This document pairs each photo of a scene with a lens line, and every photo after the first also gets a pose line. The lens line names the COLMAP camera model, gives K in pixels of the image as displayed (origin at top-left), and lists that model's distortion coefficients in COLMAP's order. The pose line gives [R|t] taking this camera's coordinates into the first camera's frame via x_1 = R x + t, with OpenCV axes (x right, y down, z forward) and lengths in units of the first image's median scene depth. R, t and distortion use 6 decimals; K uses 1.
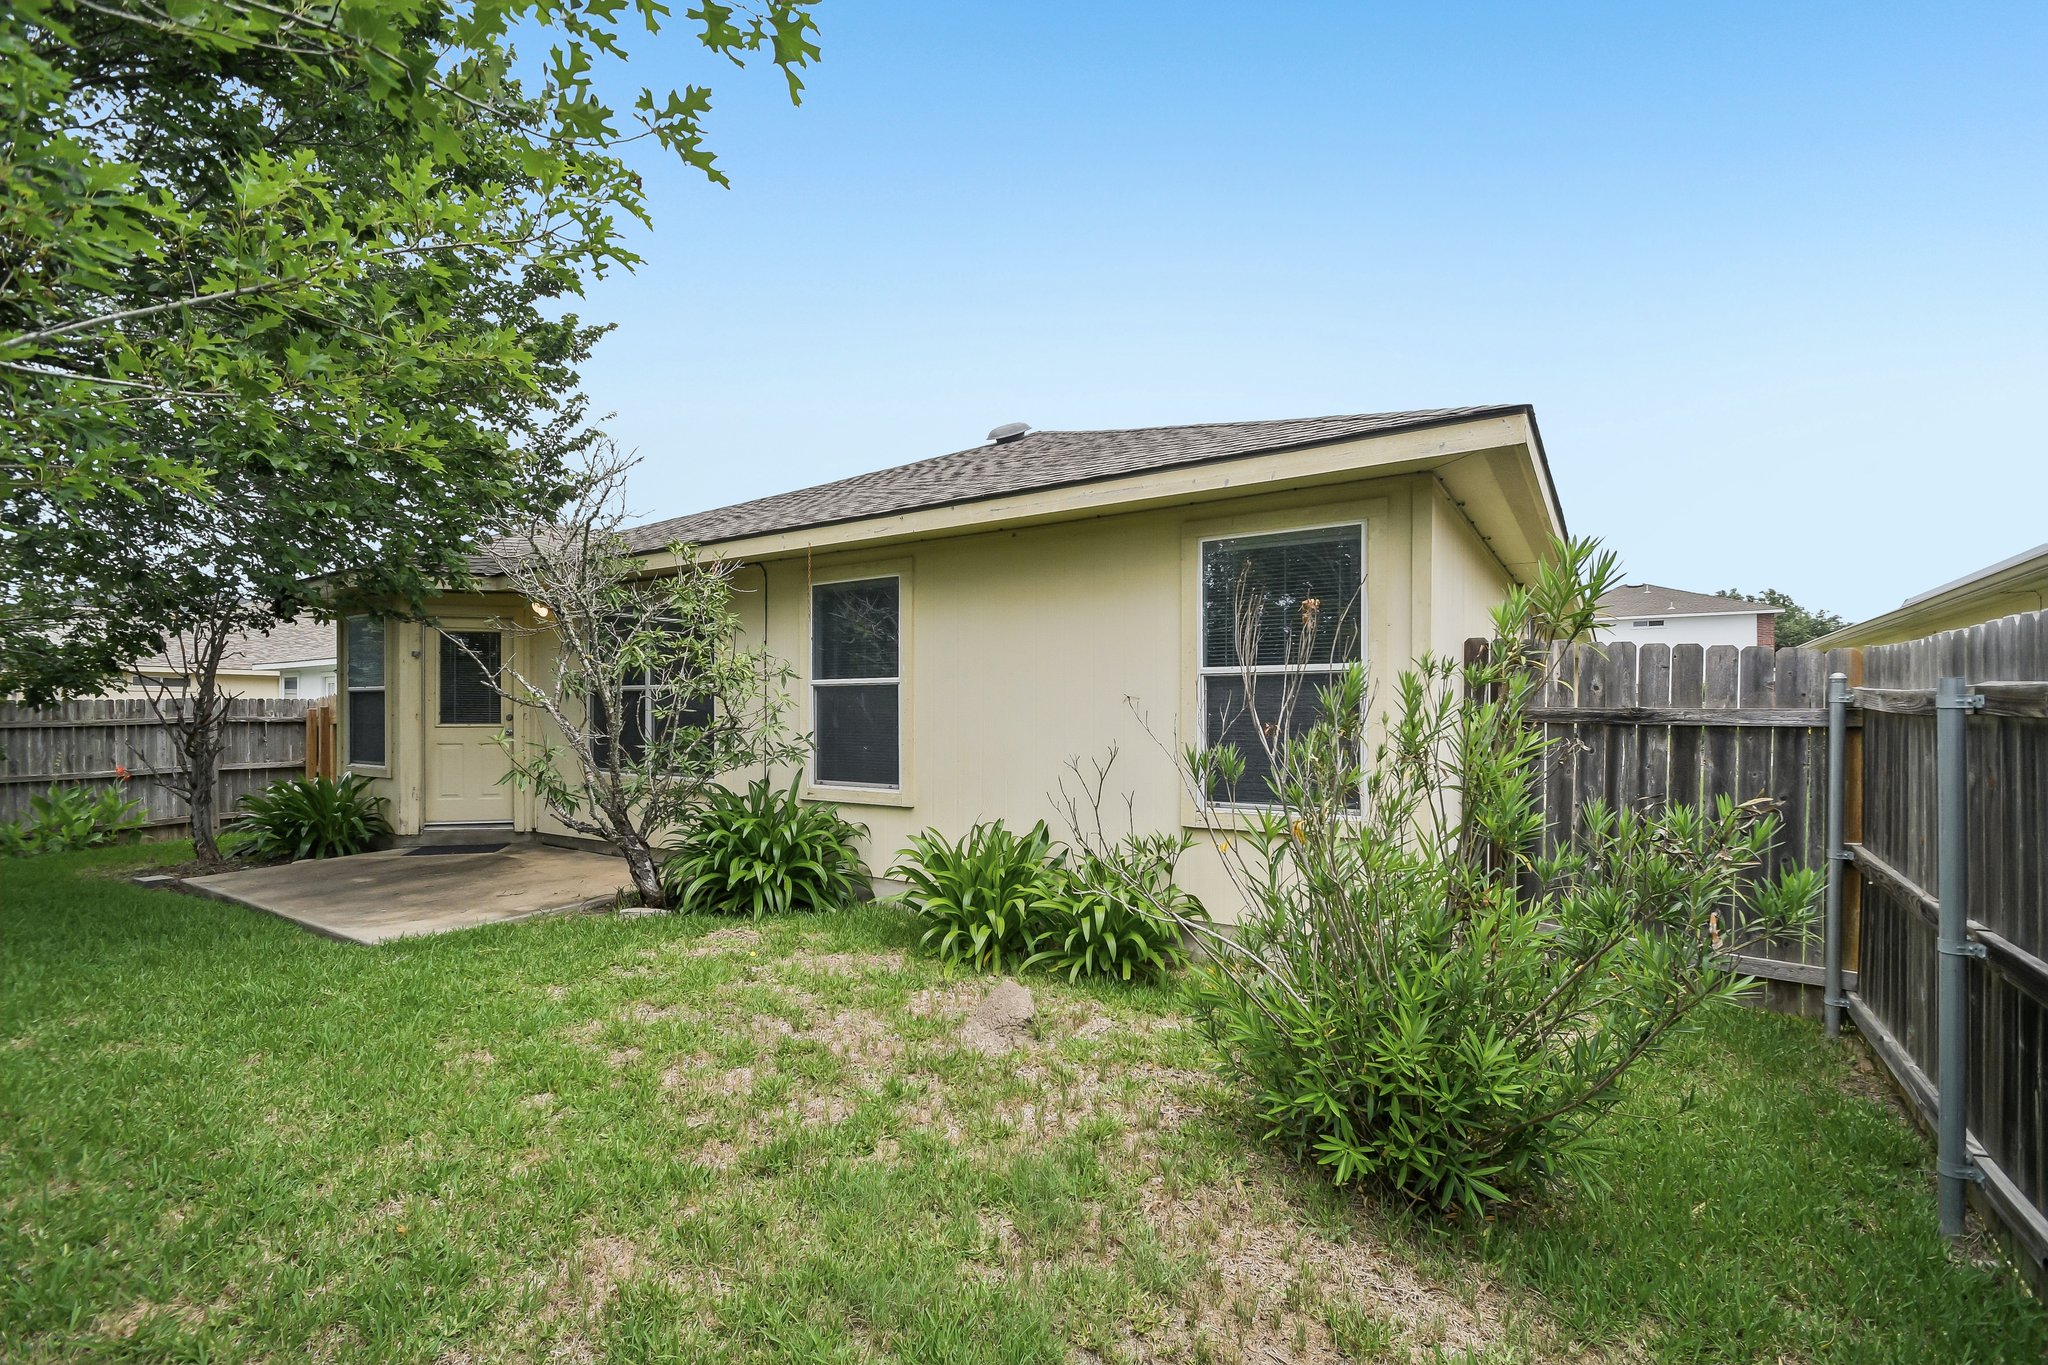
lens RADIAL K [[904.1, 0, 1013.8], [0, 904.1, 716.0], [0, 0, 1]] dist [0.002152, -0.011741]
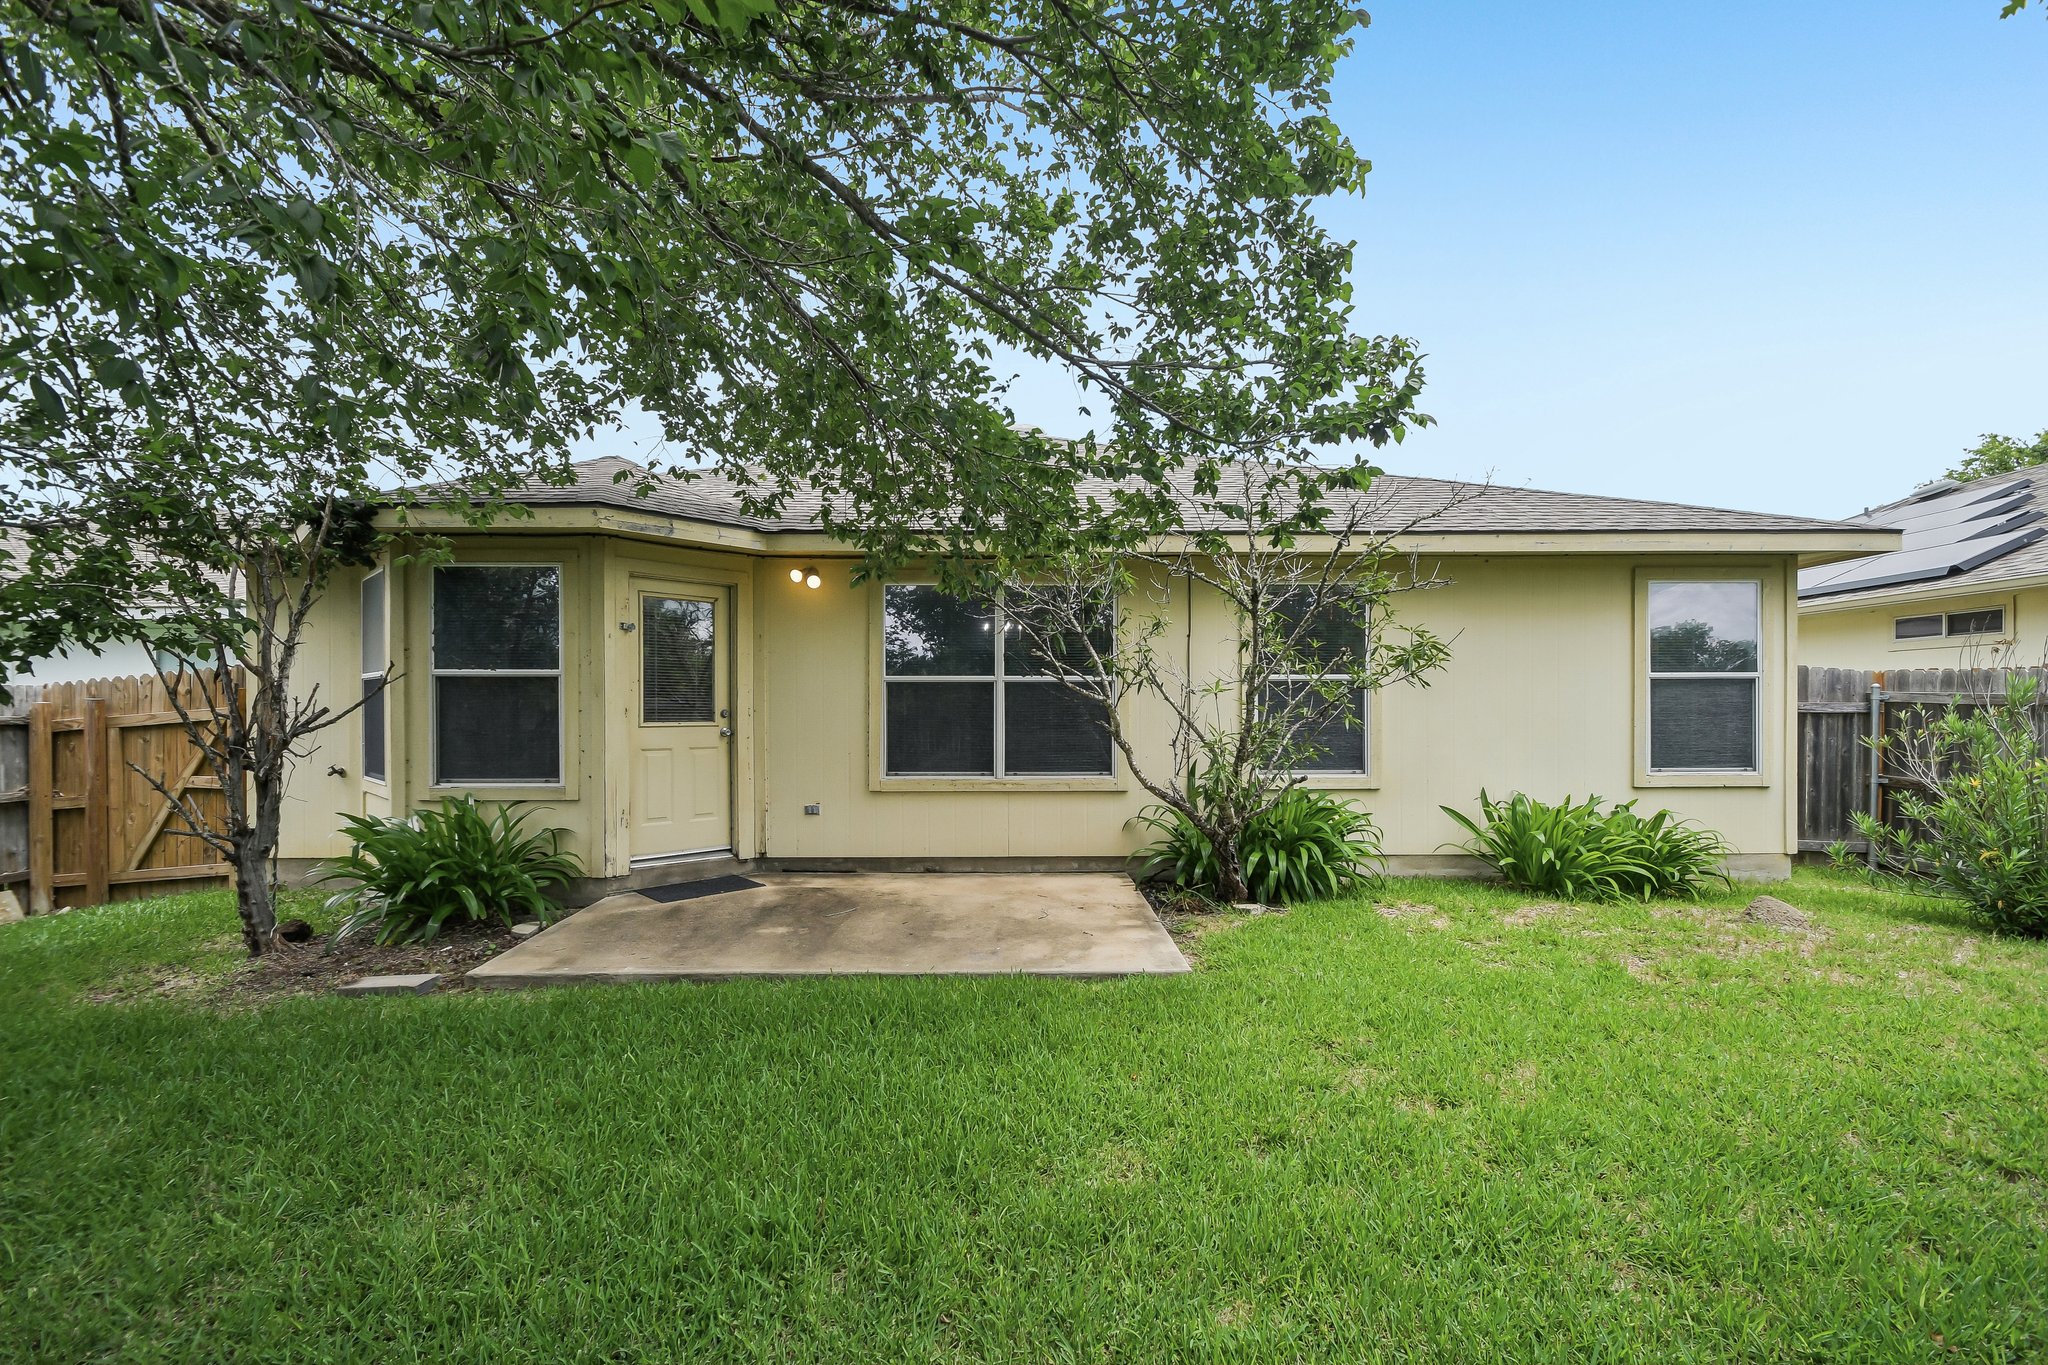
lens RADIAL K [[904.1, 0, 1013.8], [0, 904.1, 716.0], [0, 0, 1]] dist [0.002152, -0.011741]
pose [[0.831412, -0.005588, 0.555629, -1.174868], [0.004530, 0.999984, 0.003279, 0.003976], [-0.555638, -0.000210, 0.831424, 0.323302]]
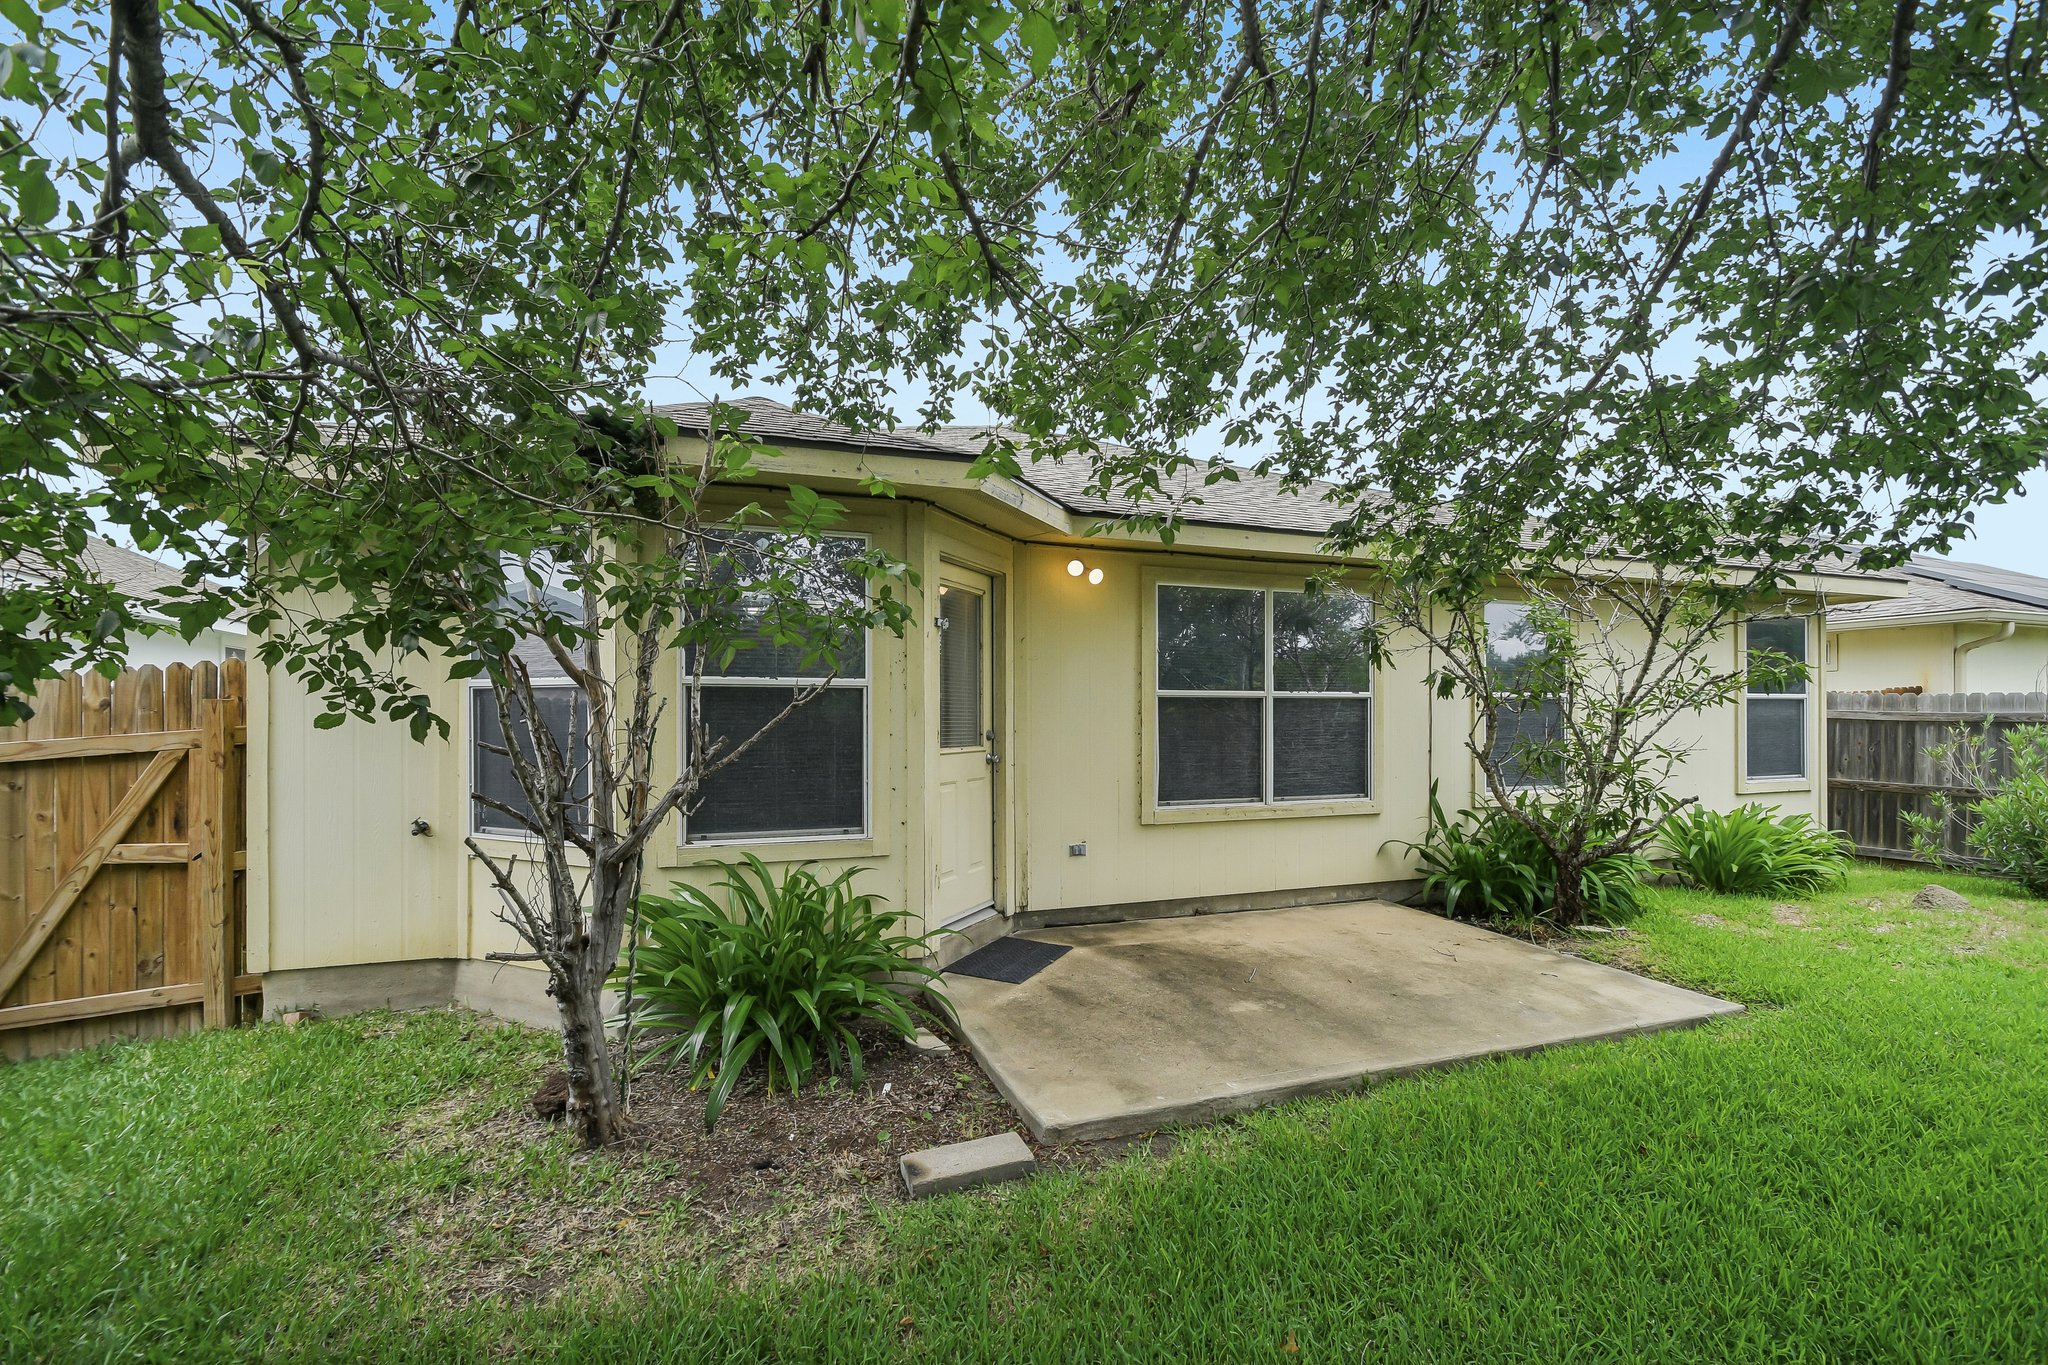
lens RADIAL K [[904.1, 0, 1013.8], [0, 904.1, 716.0], [0, 0, 1]] dist [0.002152, -0.011741]
pose [[0.600278, -0.000715, 0.799791, -1.565712], [0.006895, 0.999967, -0.004281, -0.012496], [-0.799762, 0.008085, 0.600263, 0.918518]]
